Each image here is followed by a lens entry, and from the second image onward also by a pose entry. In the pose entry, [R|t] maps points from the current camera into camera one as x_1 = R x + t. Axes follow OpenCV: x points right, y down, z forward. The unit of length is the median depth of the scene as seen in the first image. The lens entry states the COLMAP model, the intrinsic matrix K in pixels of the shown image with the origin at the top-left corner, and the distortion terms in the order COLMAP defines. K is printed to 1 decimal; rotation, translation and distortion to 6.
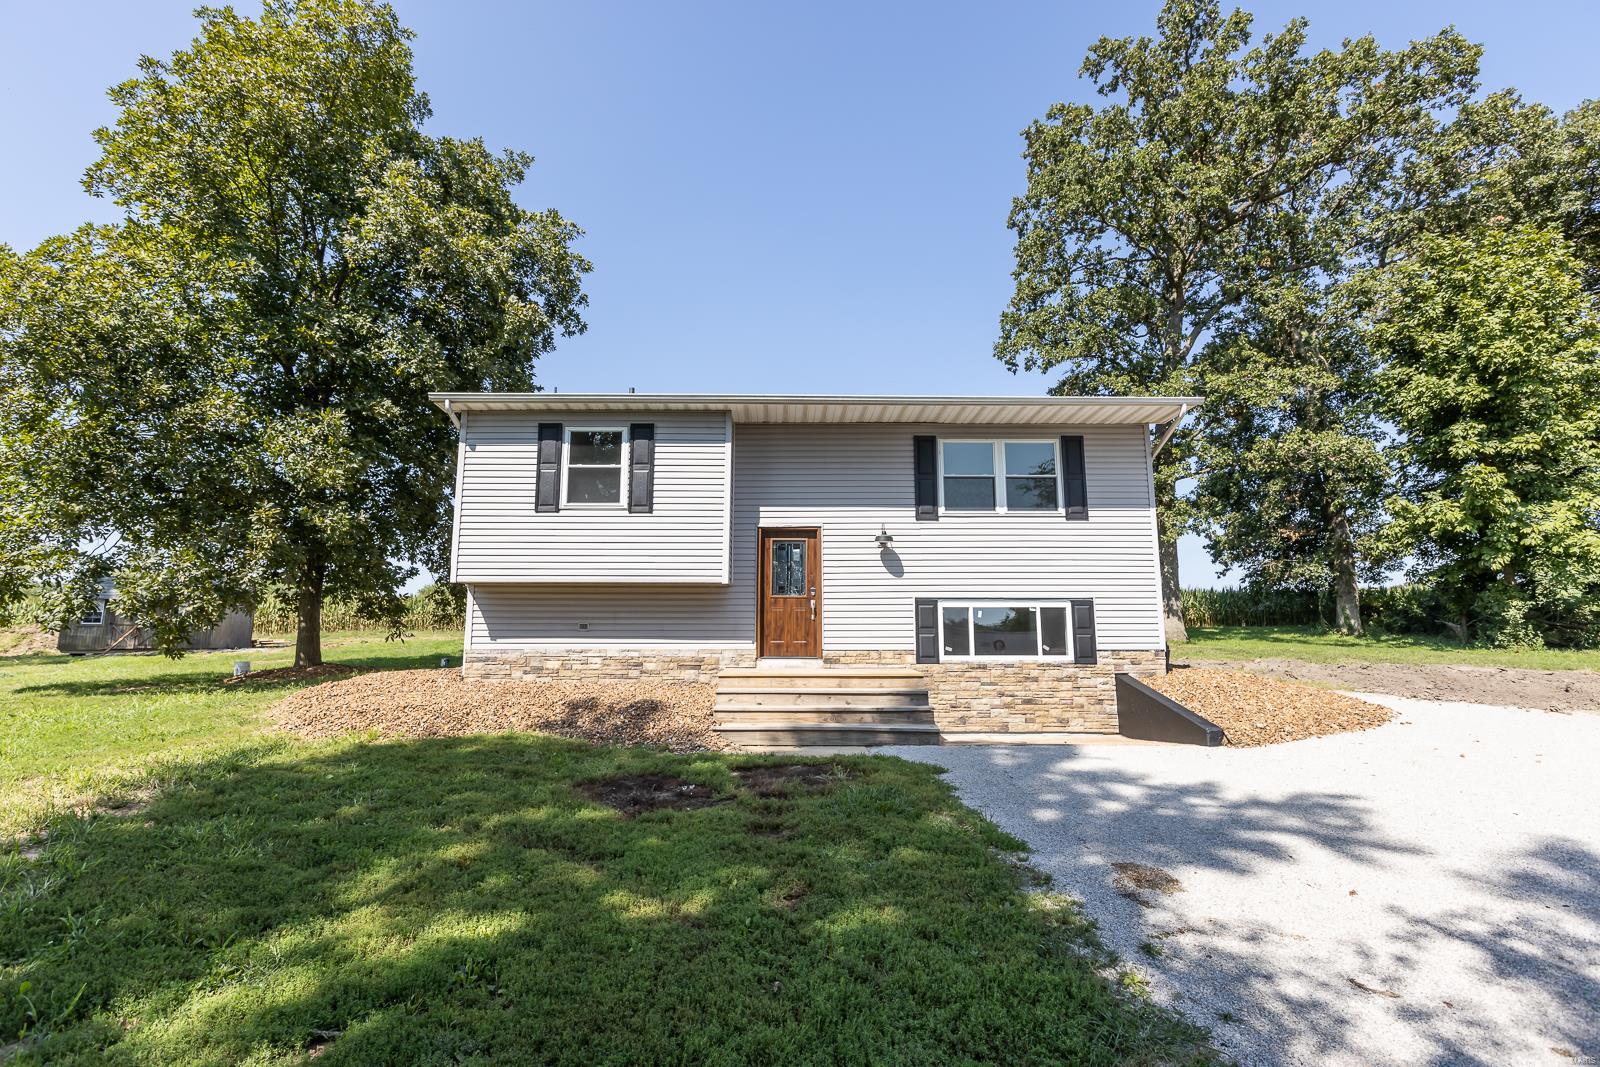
lens RADIAL K [[711.7, 0, 800.0], [0, 711.7, 533.5], [0, 0, 1]] dist [-0.001758, 0.000023]
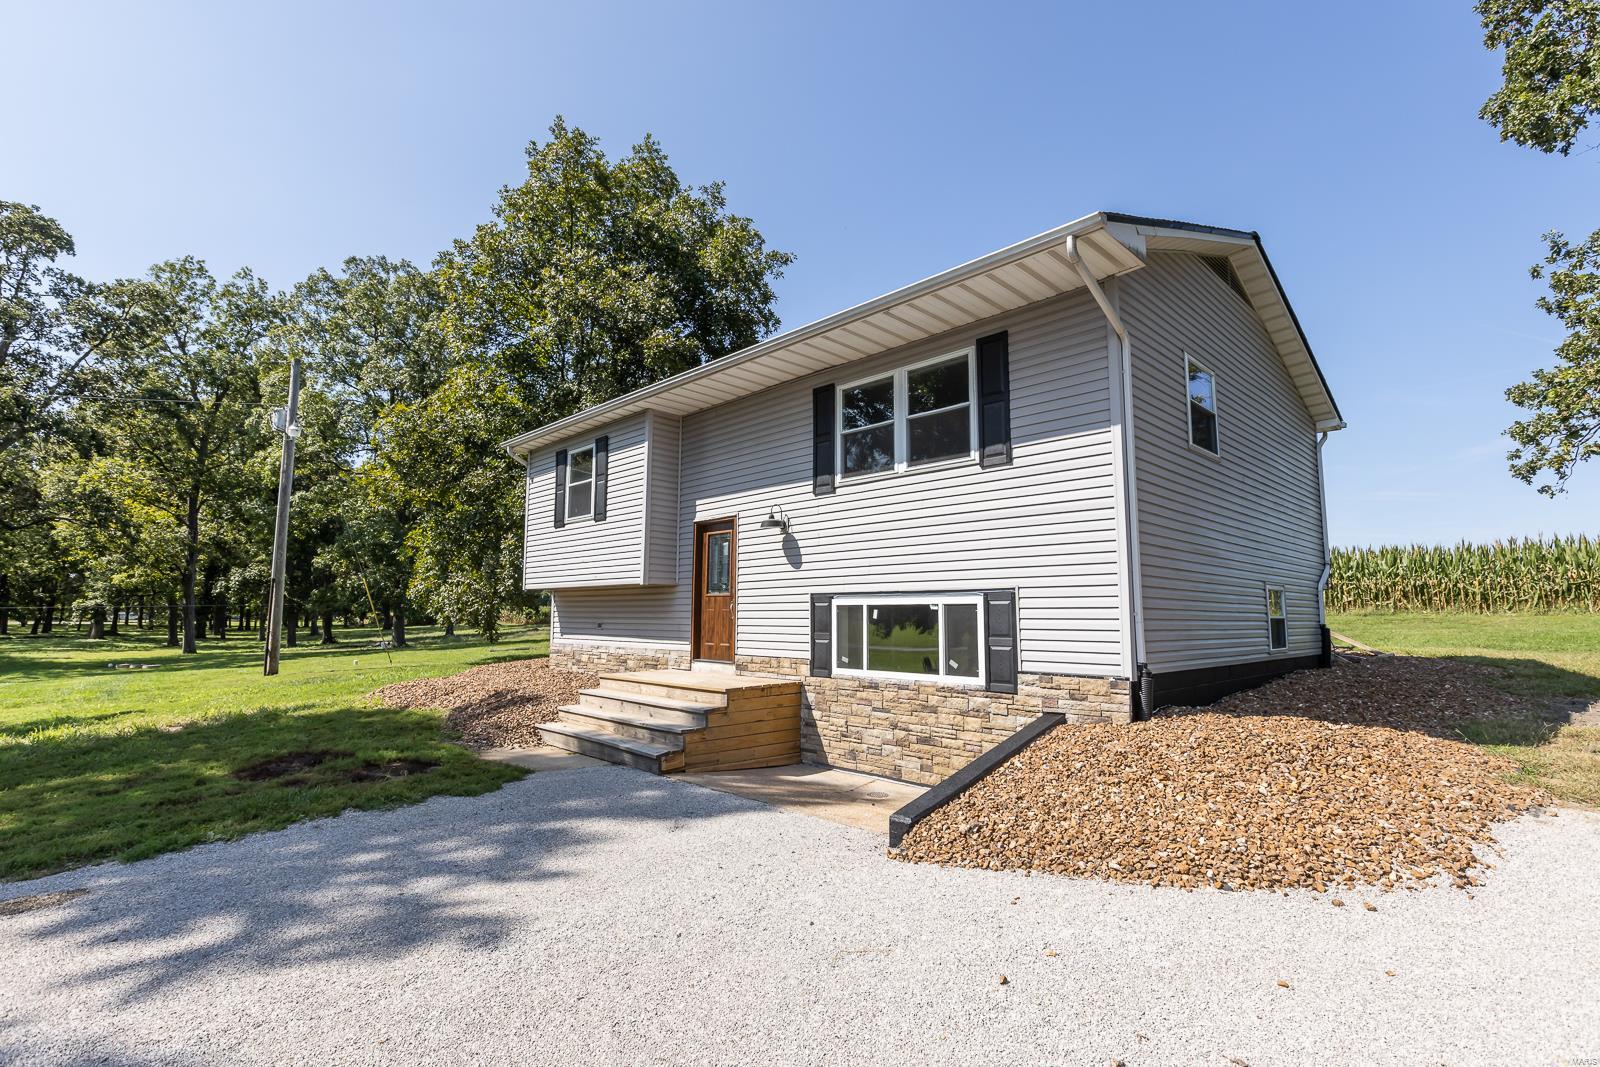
lens RADIAL K [[739.9, 0, 763.9], [0, 739.9, 533.1], [0, 0, 1]] dist [0.001243, 0.000087]
pose [[0.687073, -0.080285, -0.722139, 0.733811], [0.101716, 0.994718, -0.013813, 0.029112], [0.719434, -0.063963, 0.691610, 0.394708]]
